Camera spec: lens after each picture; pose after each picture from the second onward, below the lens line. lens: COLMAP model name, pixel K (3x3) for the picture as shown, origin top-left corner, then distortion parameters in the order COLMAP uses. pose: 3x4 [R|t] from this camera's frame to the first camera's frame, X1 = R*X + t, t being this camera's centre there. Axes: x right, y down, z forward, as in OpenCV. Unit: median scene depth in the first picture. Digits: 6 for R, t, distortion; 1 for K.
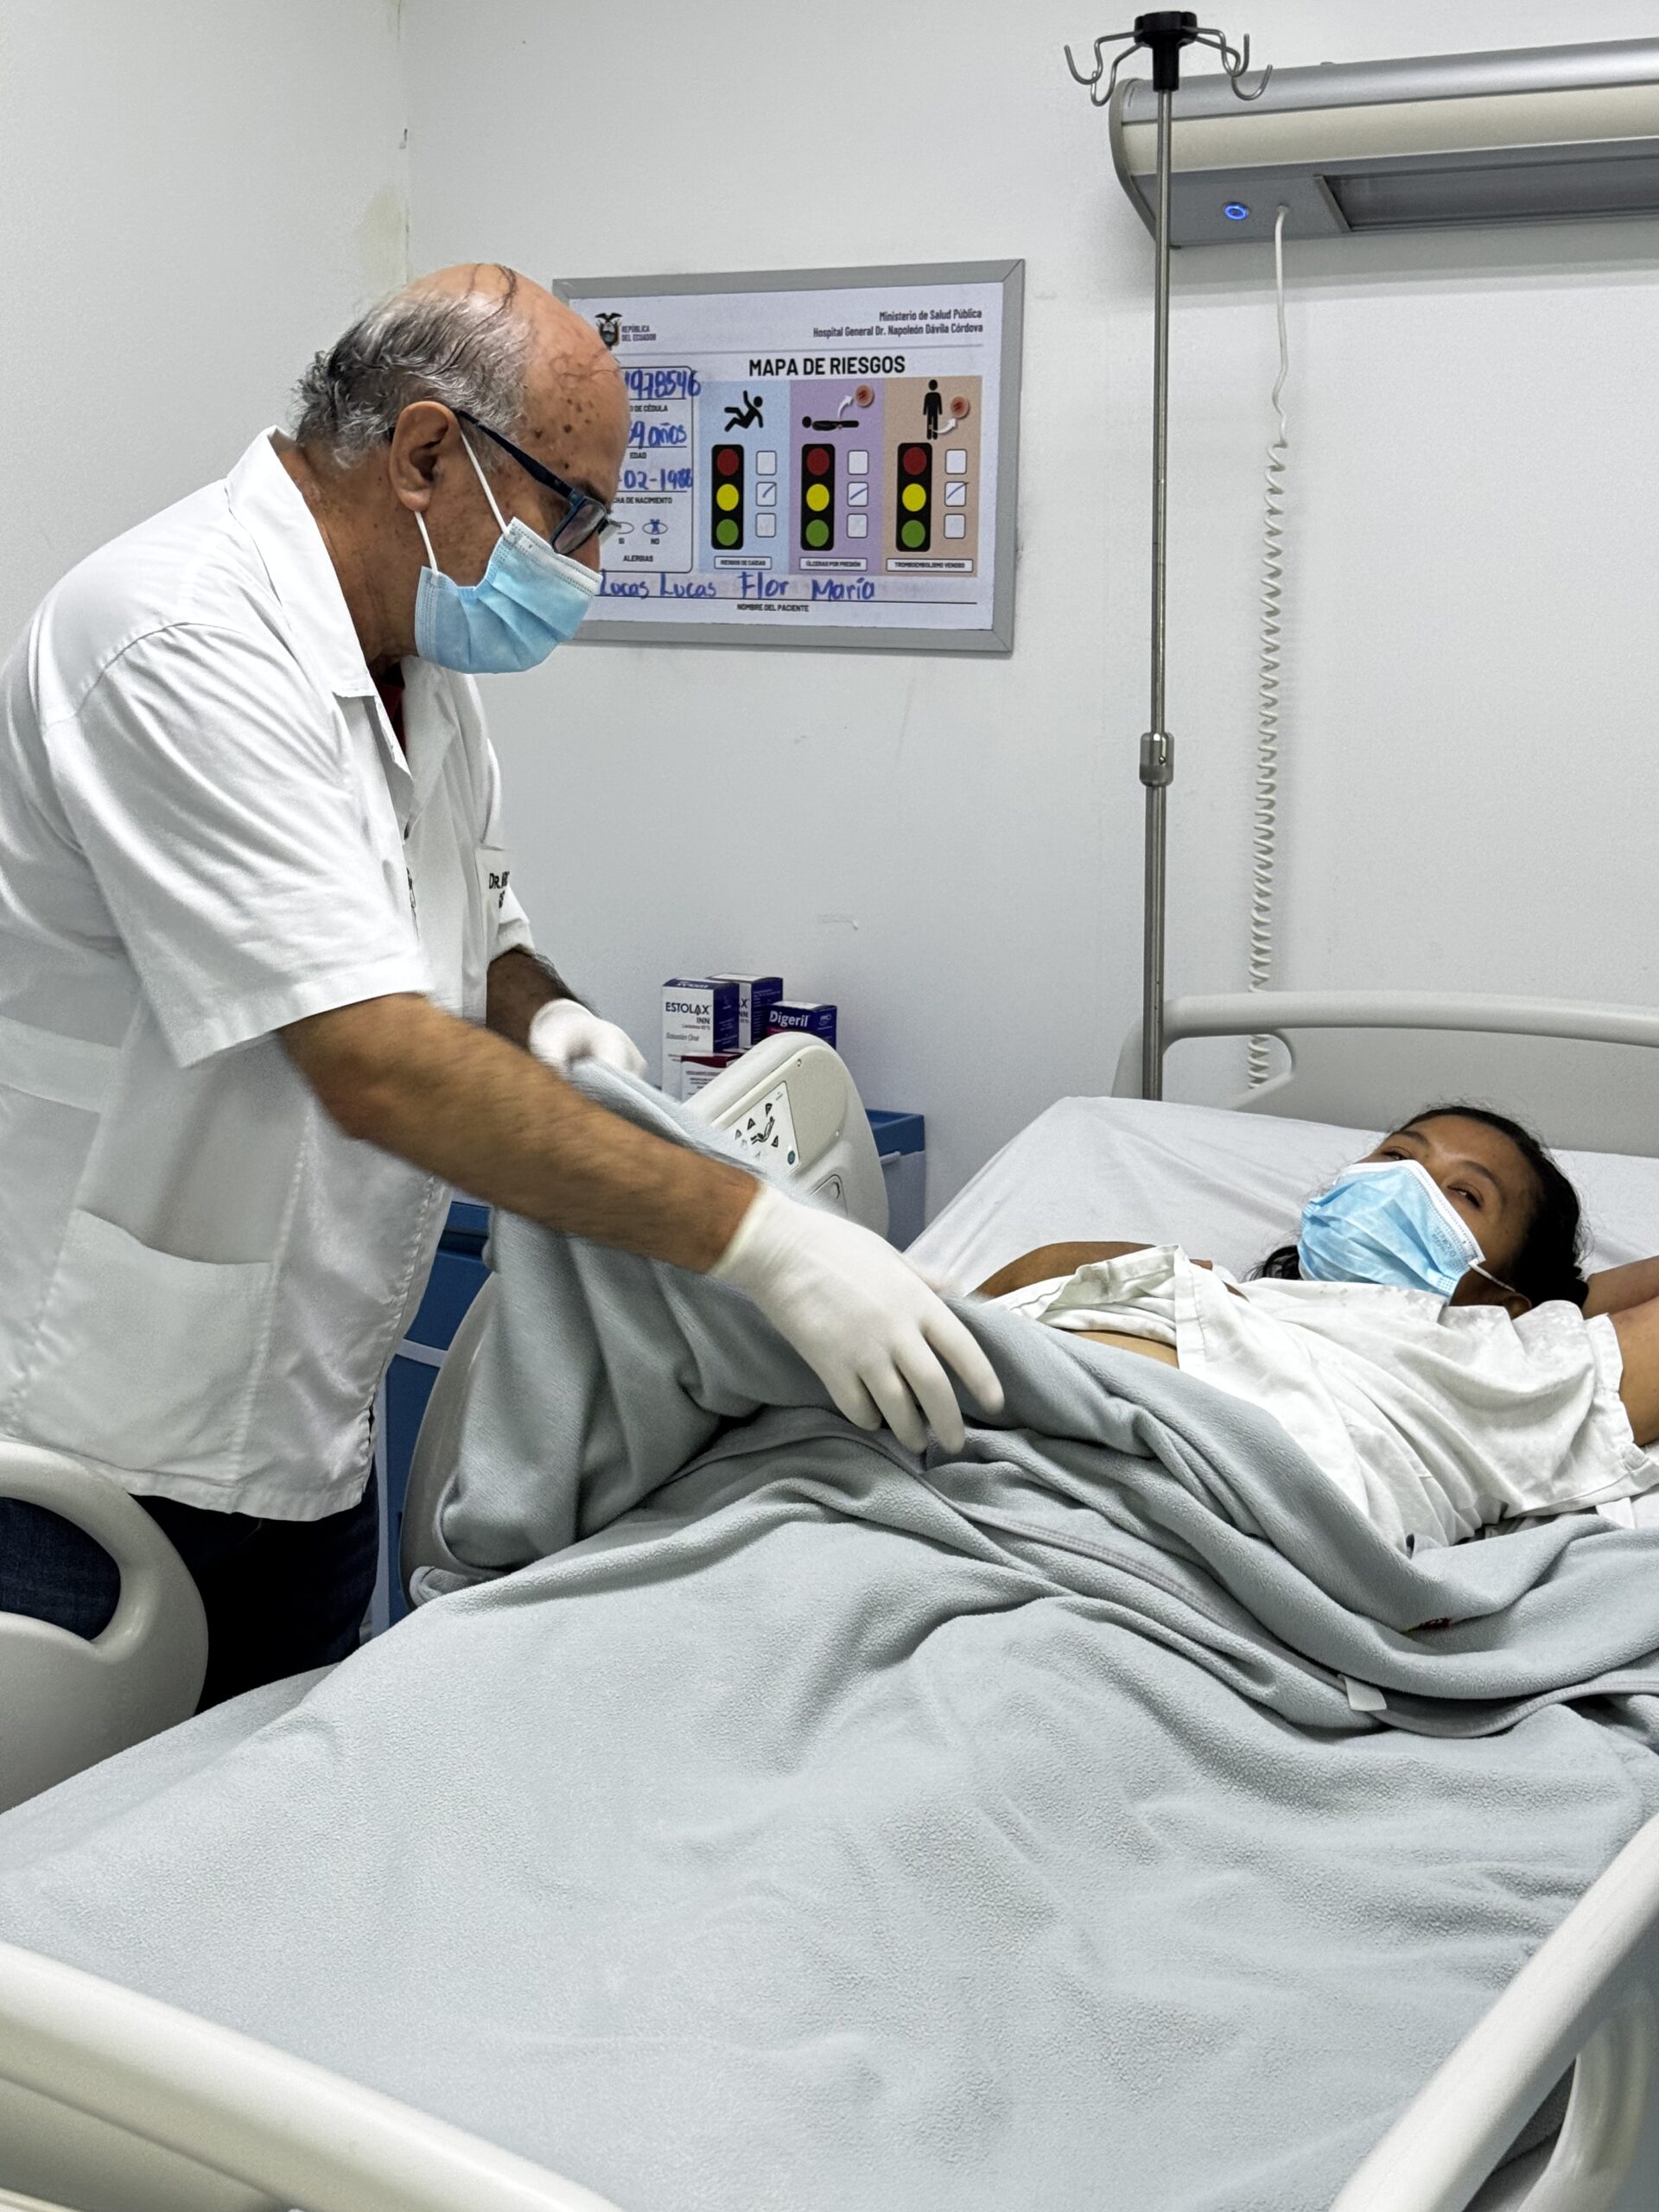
lens RADIAL K [[3114.8, 0, 829.5], [0, 3114.8, 1106.0], [0, 0, 1]] dist [0.154443, -0.094768]
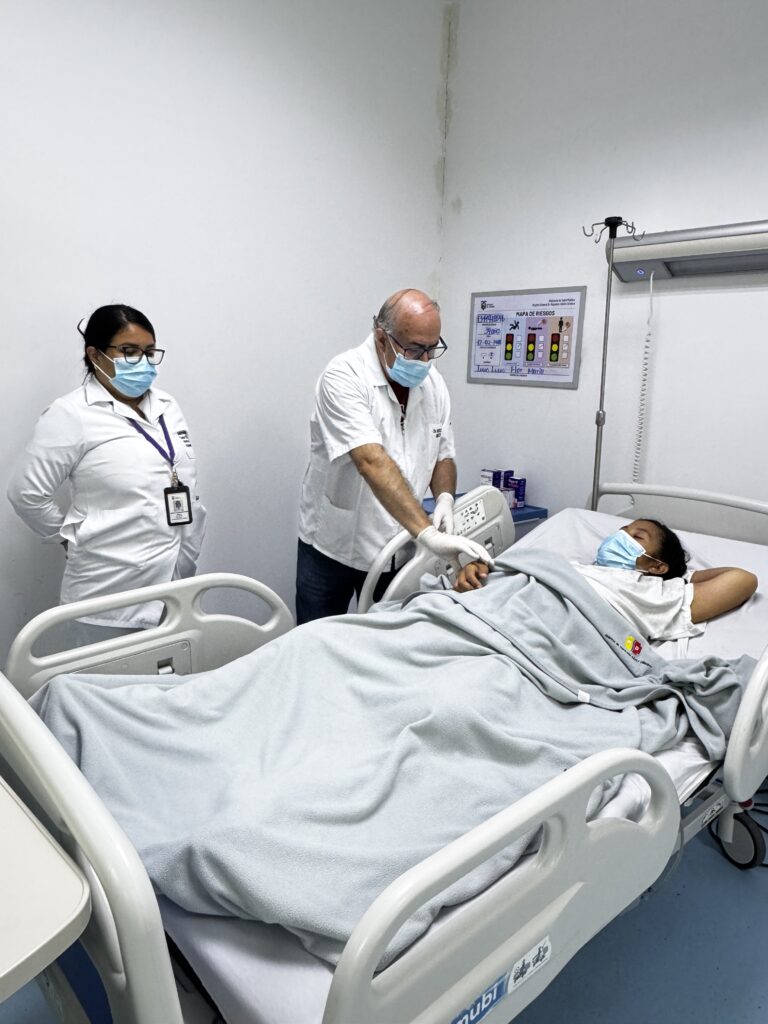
lens RADIAL K [[722.8, 0, 384.0], [0, 722.8, 512.0], [0, 0, 1]] dist [-0.030898, 0.001754]
pose [[0.954087, 0.078789, -0.288982, 0.098070], [-0.071477, 0.996800, 0.035787, -0.010840], [0.290877, -0.013488, 0.956665, 0.095832]]
